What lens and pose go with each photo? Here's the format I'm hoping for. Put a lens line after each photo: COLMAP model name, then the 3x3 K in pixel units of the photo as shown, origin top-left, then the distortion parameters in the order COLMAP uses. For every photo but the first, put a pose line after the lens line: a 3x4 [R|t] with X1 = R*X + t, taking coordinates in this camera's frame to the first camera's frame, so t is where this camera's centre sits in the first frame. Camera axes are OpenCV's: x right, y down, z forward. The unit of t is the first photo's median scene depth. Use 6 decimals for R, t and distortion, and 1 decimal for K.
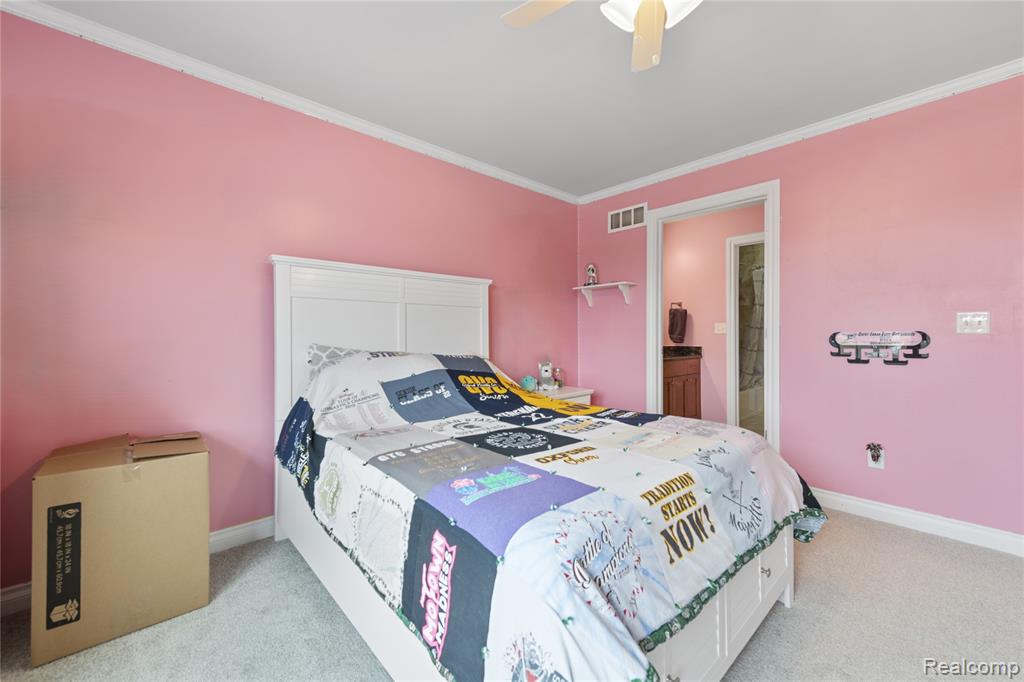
lens RADIAL K [[413.1, 0, 513.1], [0, 413.1, 339.1], [0, 0, 1]] dist [0.002684, 0.000156]
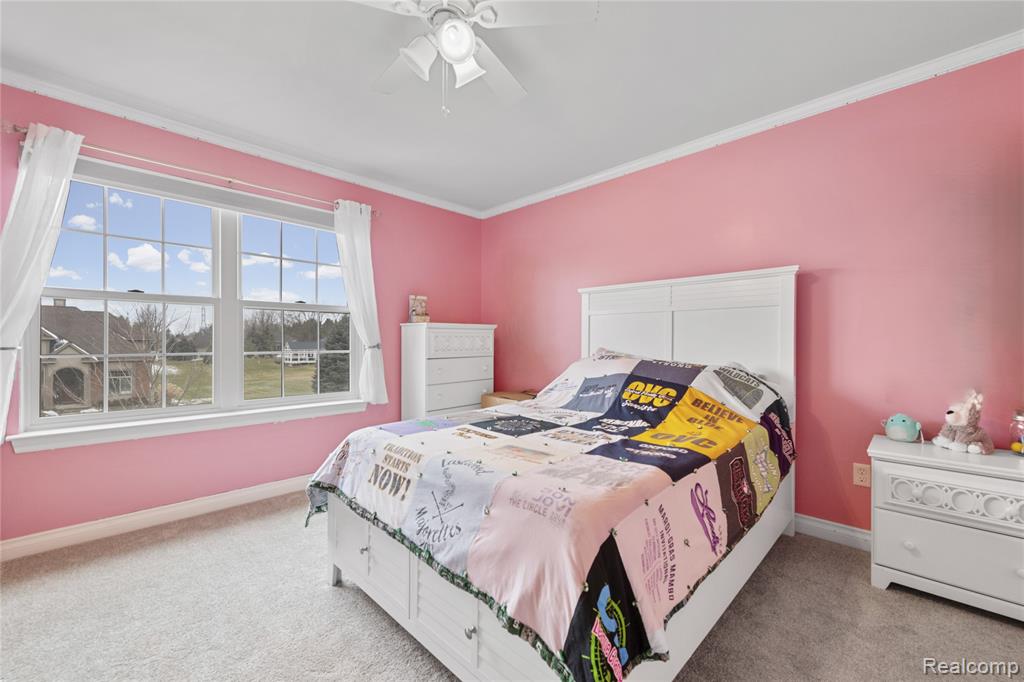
lens RADIAL K [[413.1, 0, 519.3], [0, 413.1, 338.1], [0, 0, 1]] dist [0.002684, 0.000156]
pose [[0.068768, -0.001144, -0.997632, 1.749158], [-0.015997, 0.999870, -0.002249, -0.024677], [0.997504, 0.016114, 0.068741, 1.256774]]
